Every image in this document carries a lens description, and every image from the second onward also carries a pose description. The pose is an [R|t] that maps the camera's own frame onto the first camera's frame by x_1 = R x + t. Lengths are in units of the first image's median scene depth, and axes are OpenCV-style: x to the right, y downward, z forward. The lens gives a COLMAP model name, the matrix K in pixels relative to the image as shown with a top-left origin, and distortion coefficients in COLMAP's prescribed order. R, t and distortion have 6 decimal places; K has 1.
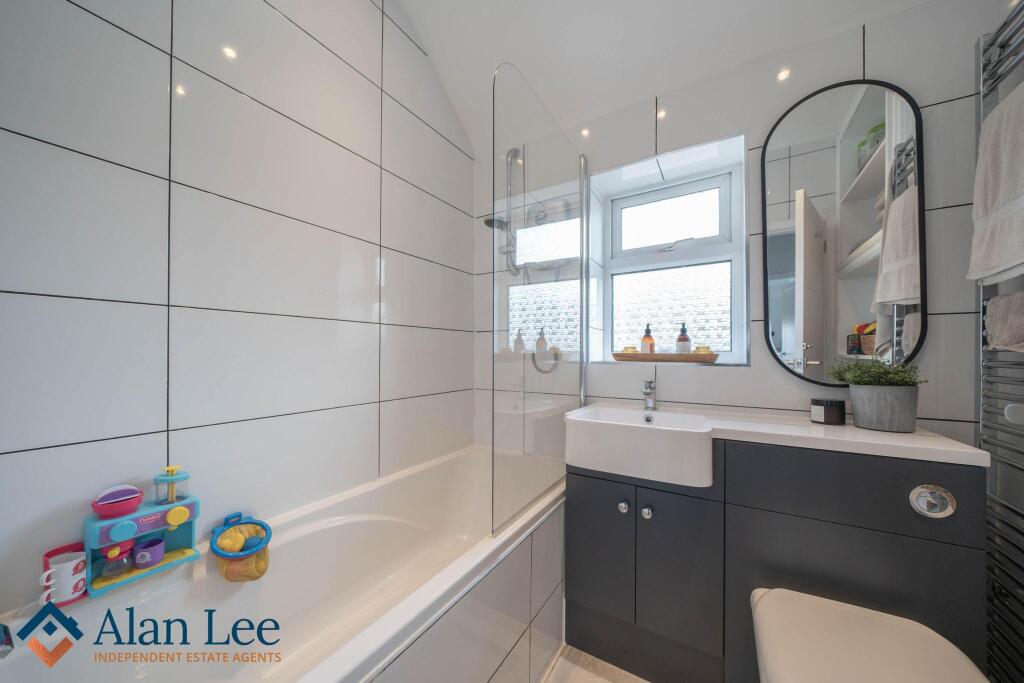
lens RADIAL K [[355.8, 0, 512.0], [0, 355.8, 341.5], [0, 0, 1]] dist [0.000164, 0.000001]
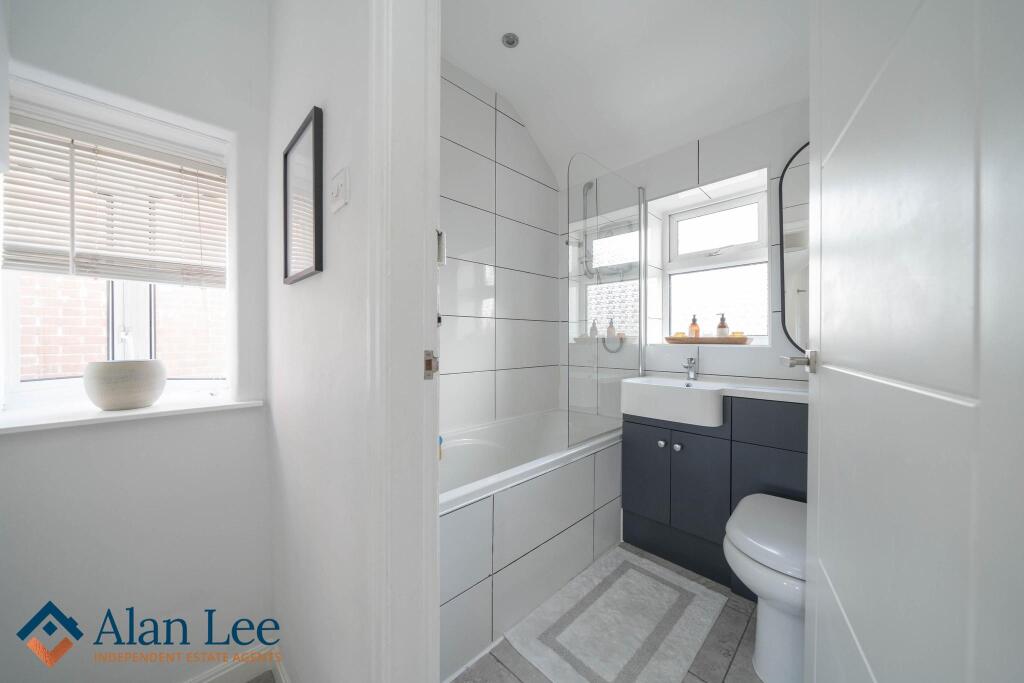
lens RADIAL K [[355.8, 0, 512.0], [0, 355.8, 341.5], [0, 0, 1]] dist [0.000164, 0.000001]
pose [[0.969543, 0.001586, -0.244917, 0.054505], [0.007452, 0.999325, 0.035971, -0.003195], [0.244809, -0.036701, 0.968877, -0.374905]]
